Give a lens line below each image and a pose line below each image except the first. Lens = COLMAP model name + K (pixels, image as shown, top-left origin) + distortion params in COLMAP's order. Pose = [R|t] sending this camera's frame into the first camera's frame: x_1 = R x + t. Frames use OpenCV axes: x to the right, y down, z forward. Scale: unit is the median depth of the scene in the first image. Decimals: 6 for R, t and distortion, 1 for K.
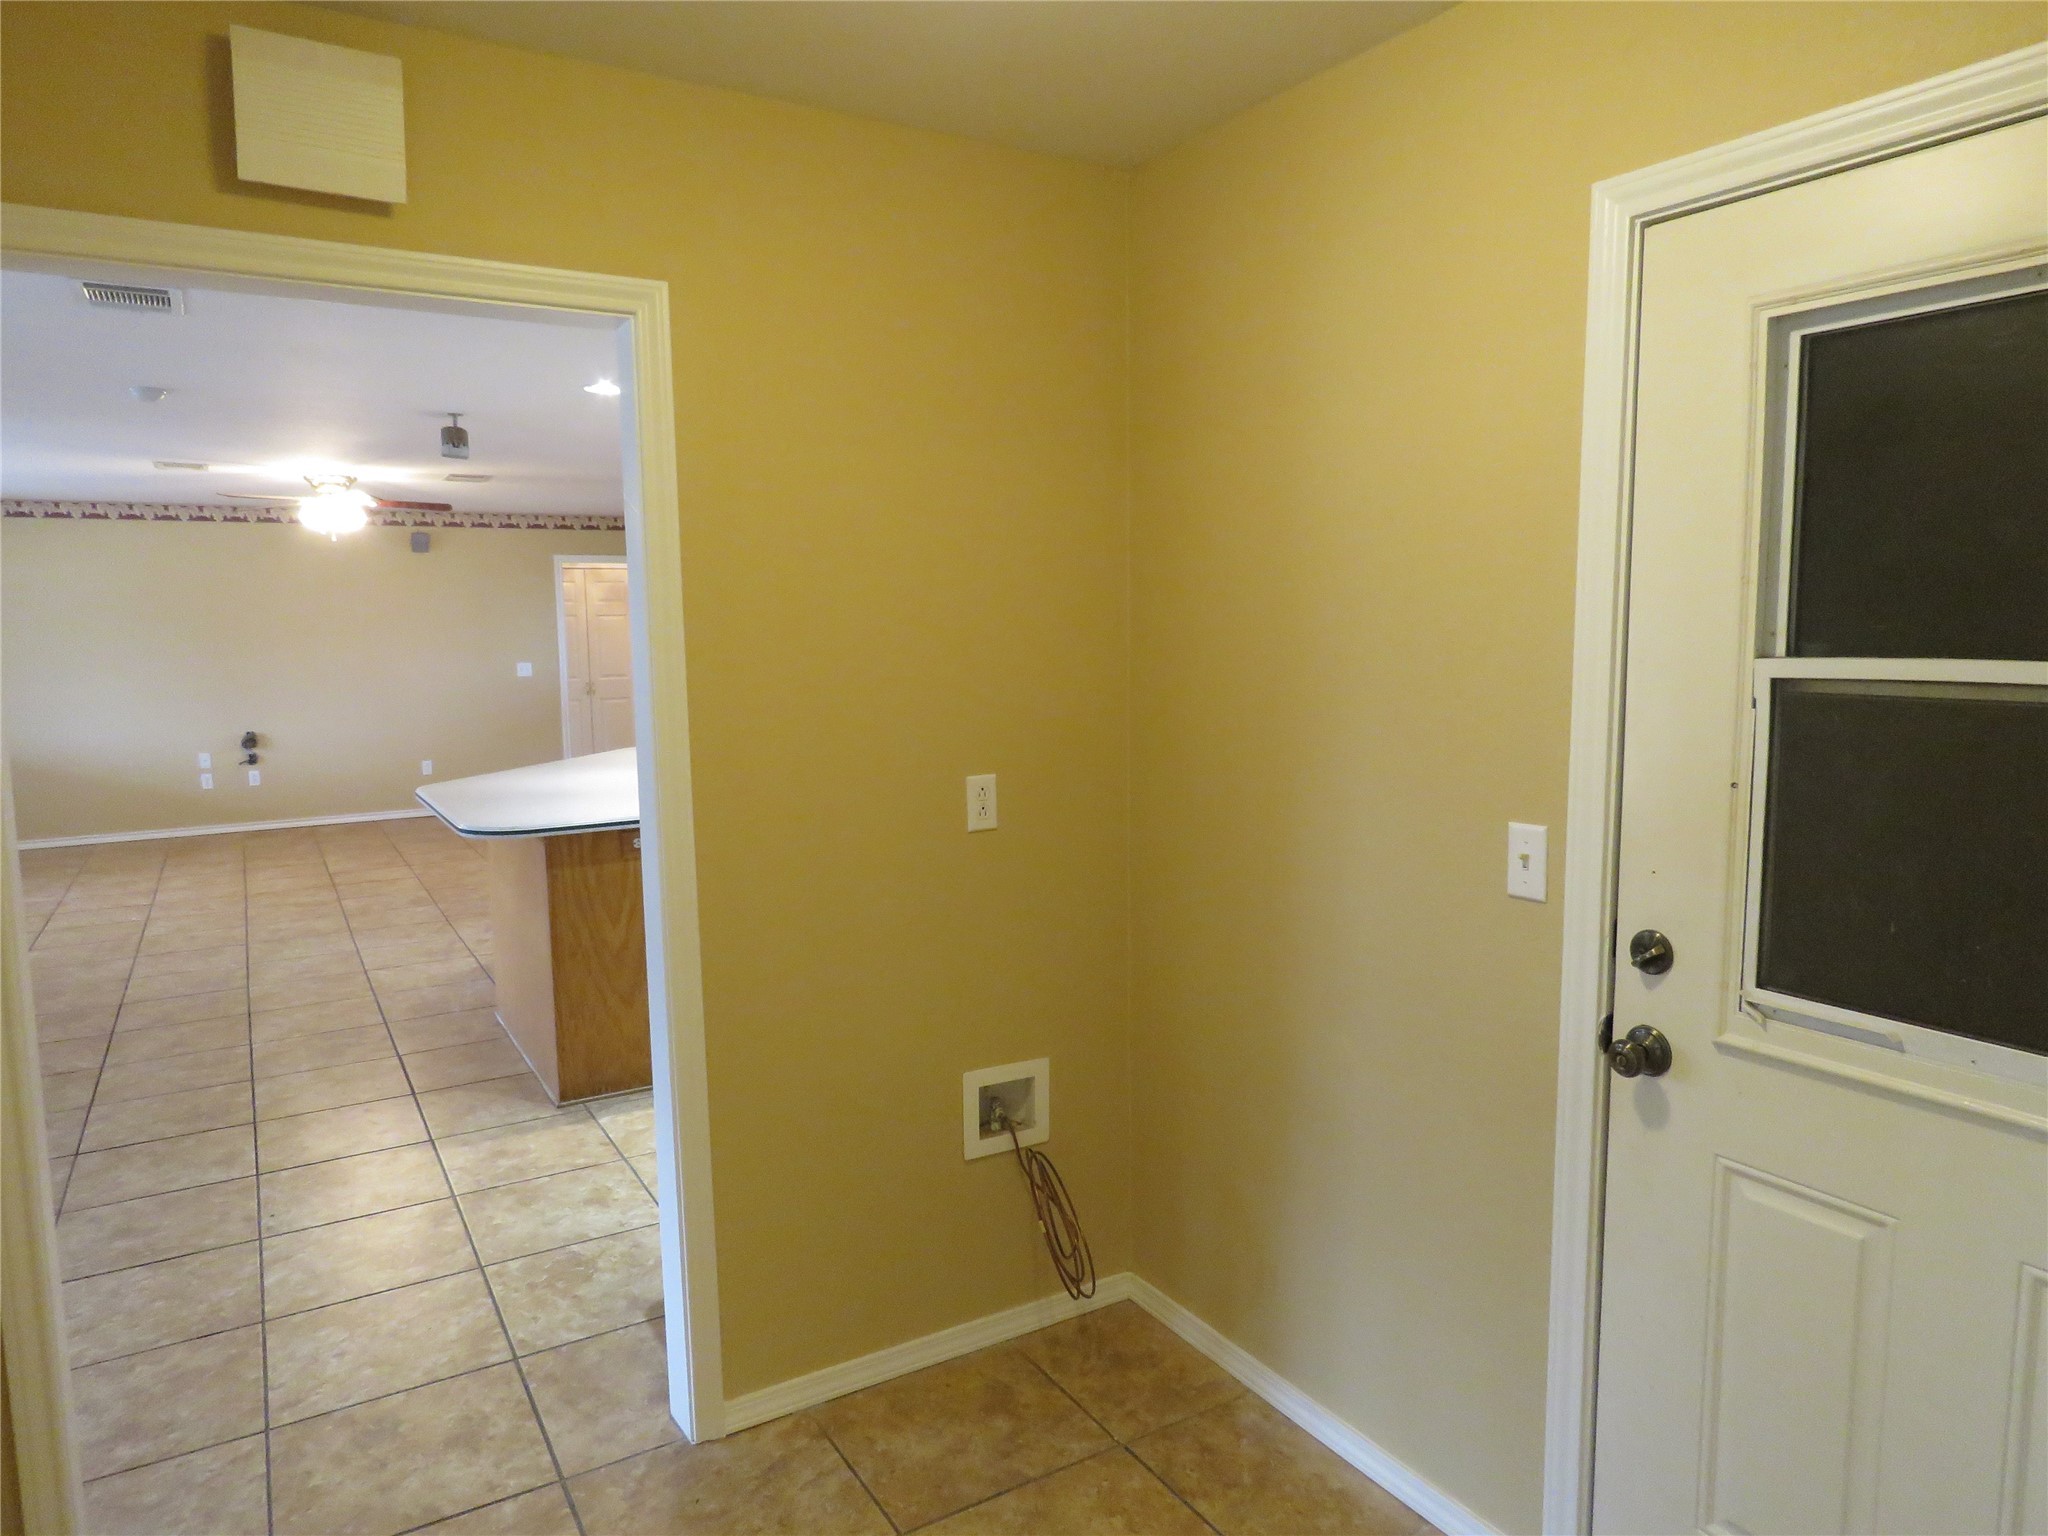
lens RADIAL K [[1306.6, 0, 1015.9], [0, 1306.6, 774.9], [0, 0, 1]] dist [-0.003726, -0.000693]
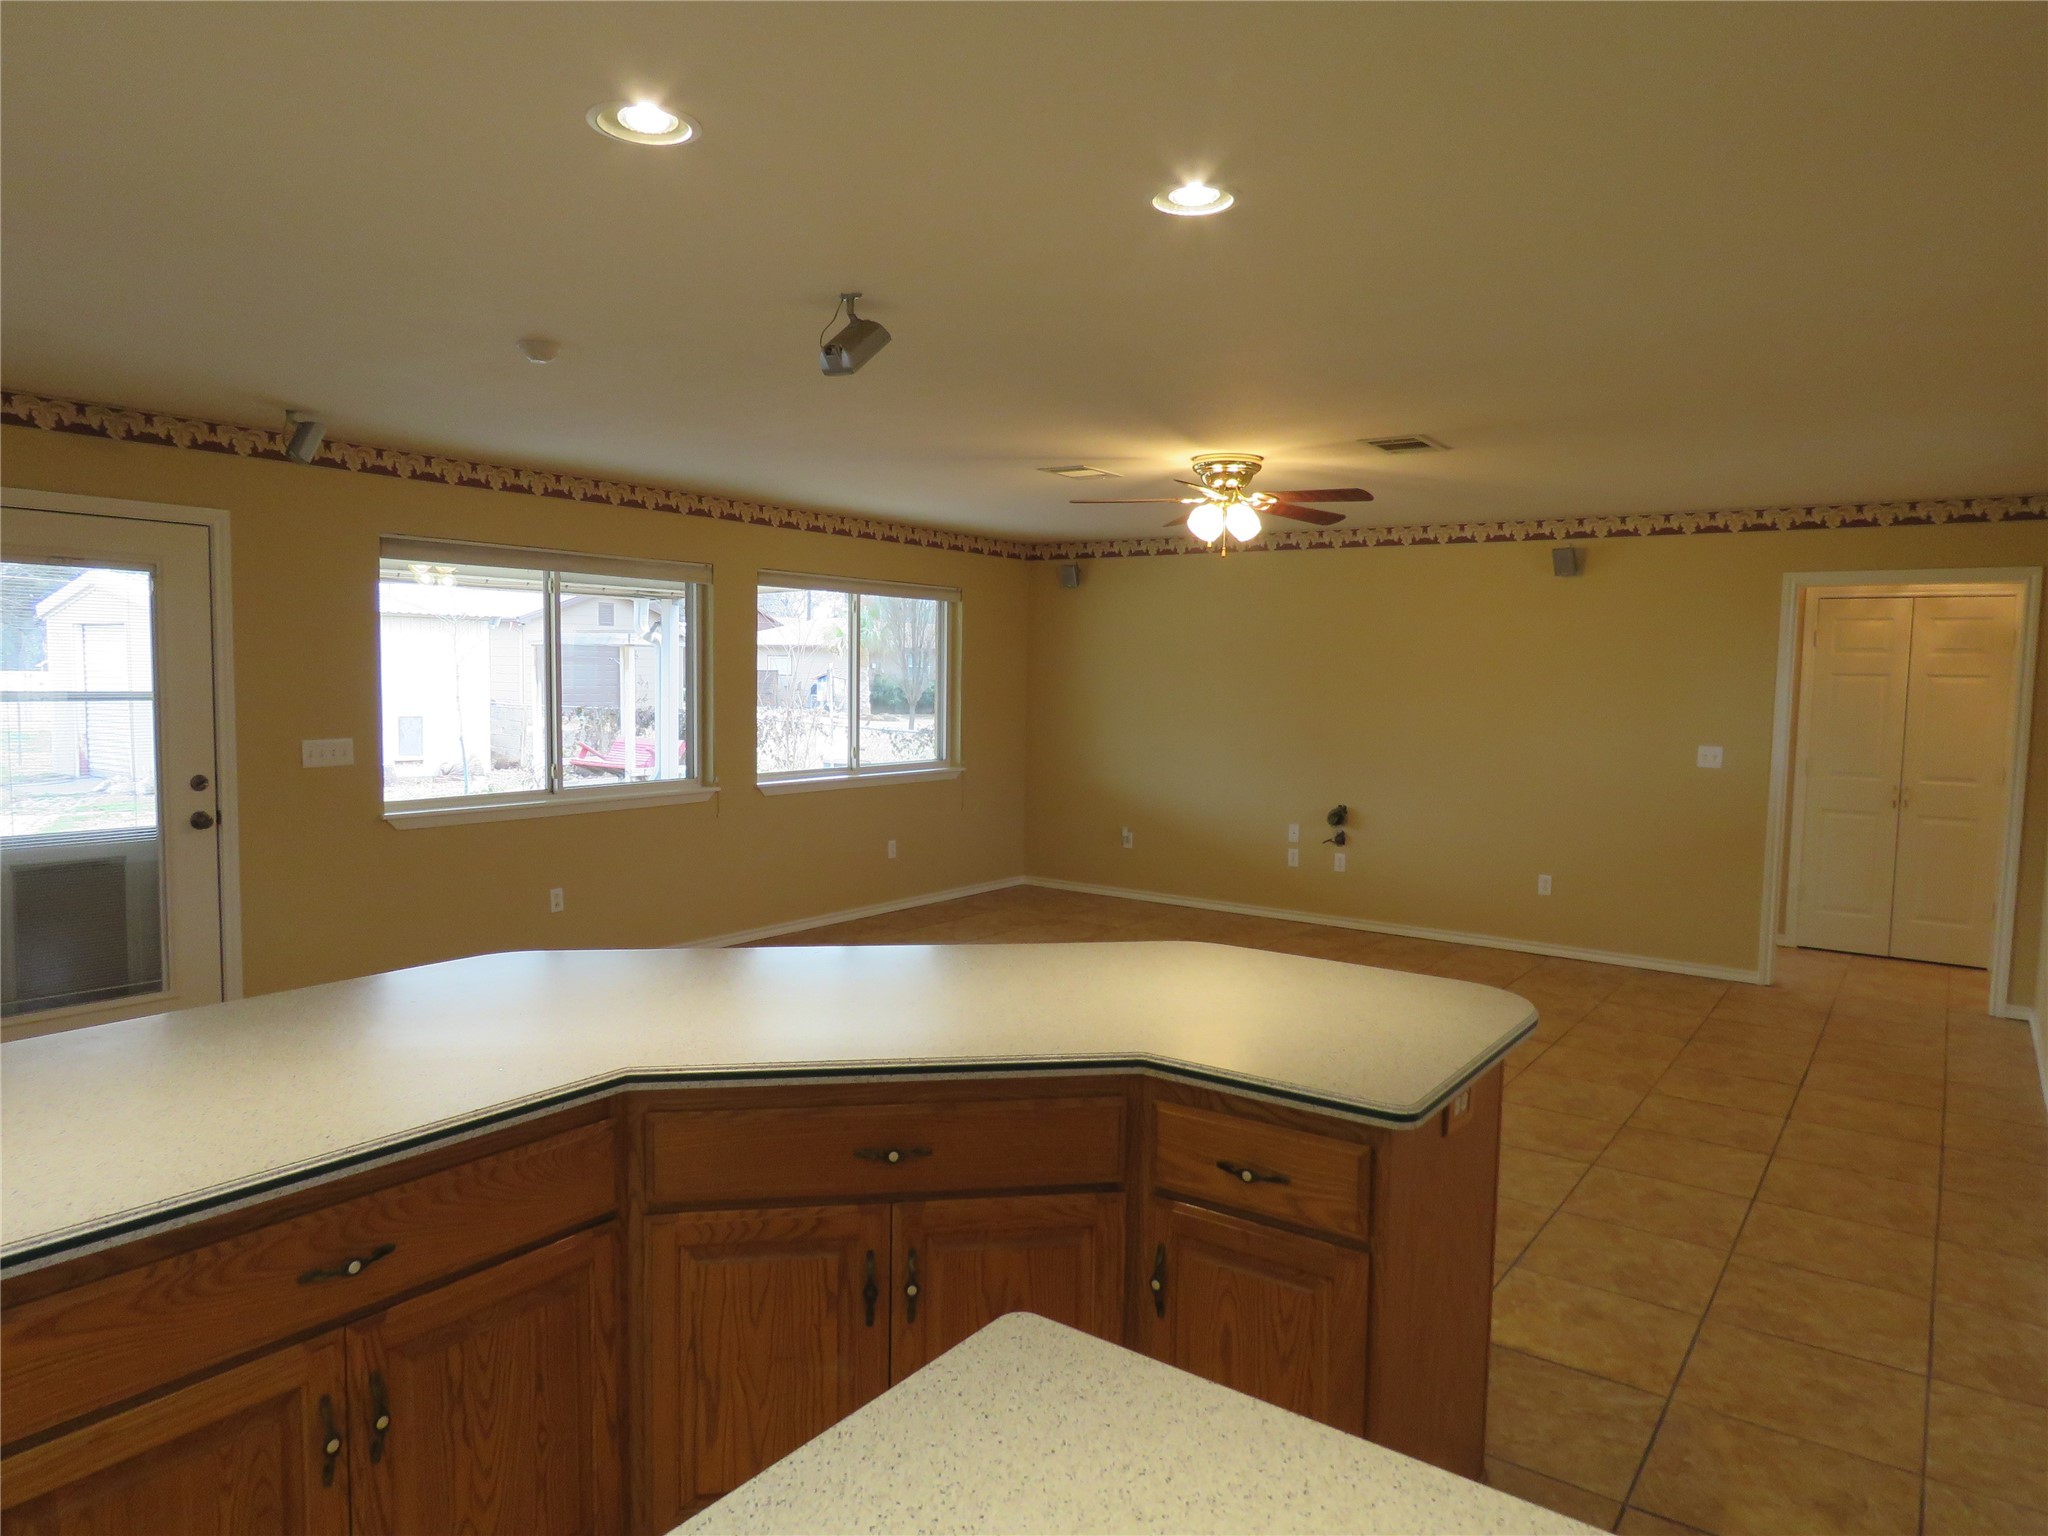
lens RADIAL K [[1306.6, 0, 1027.3], [0, 1306.6, 757.7], [0, 0, 1]] dist [-0.003726, -0.000693]
pose [[0.393954, 0.083574, -0.915323, 0.071752], [-0.133637, 0.990483, 0.032920, -0.060186], [0.909363, 0.109352, 0.401374, 0.474817]]
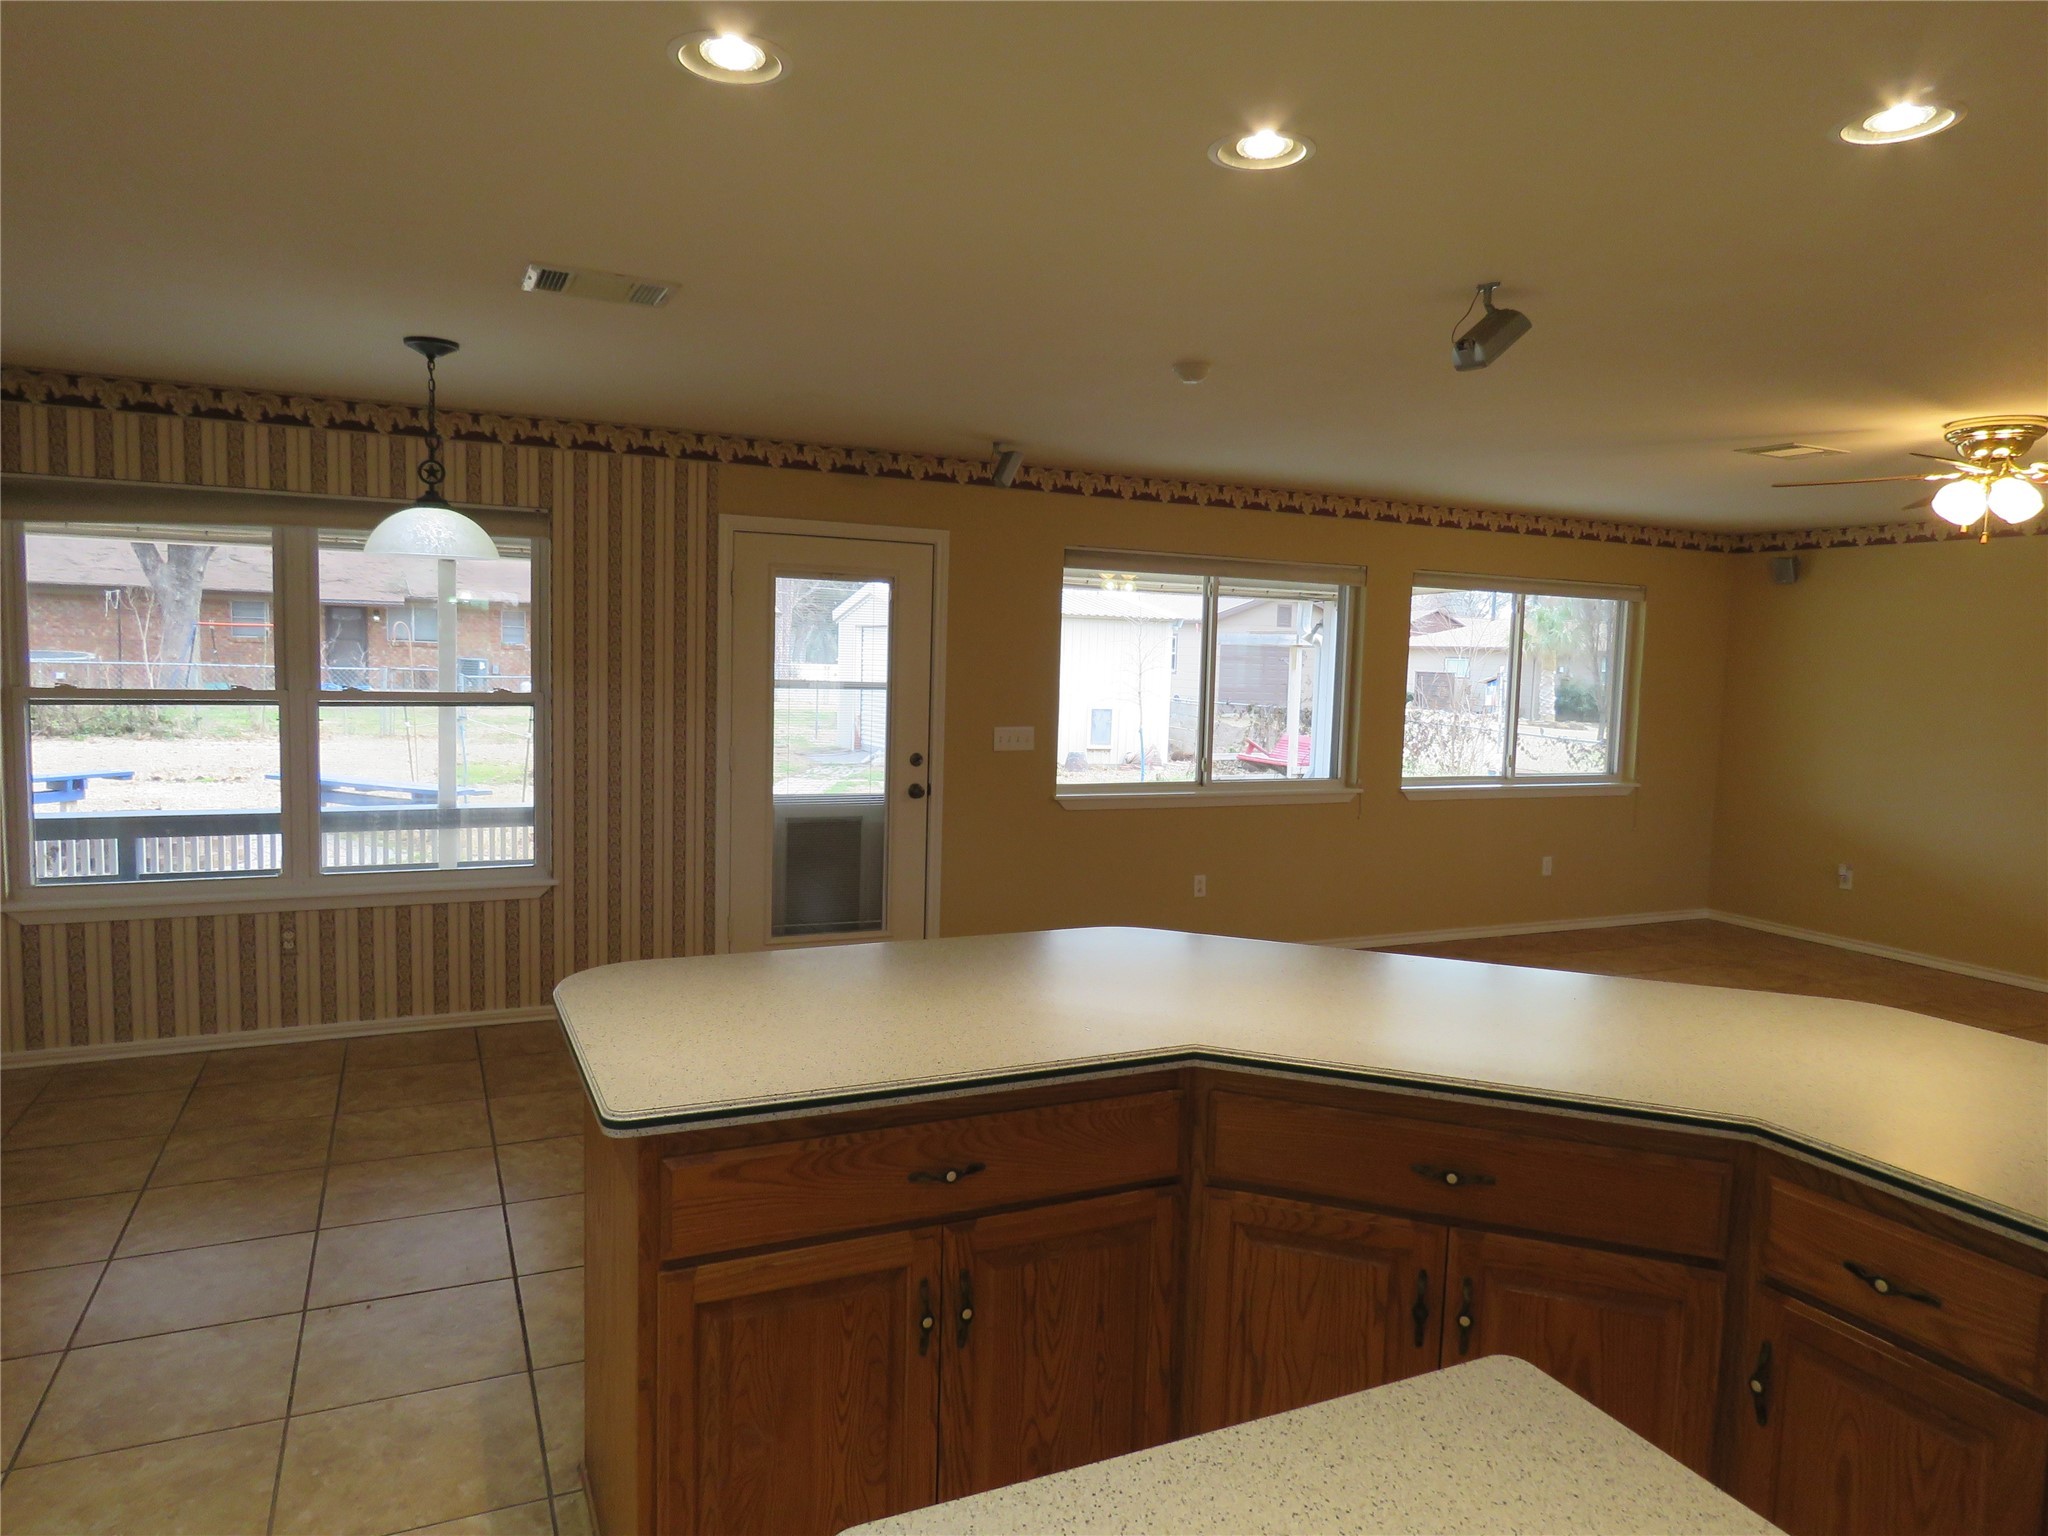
lens RADIAL K [[1306.6, 0, 1026.6], [0, 1306.6, 756.5], [0, 0, 1]] dist [-0.003726, -0.000693]
pose [[-0.099231, 0.089335, -0.991046, 0.076146], [-0.148349, 0.983503, 0.103509, -0.061832], [0.983944, 0.157292, -0.084341, 0.483918]]
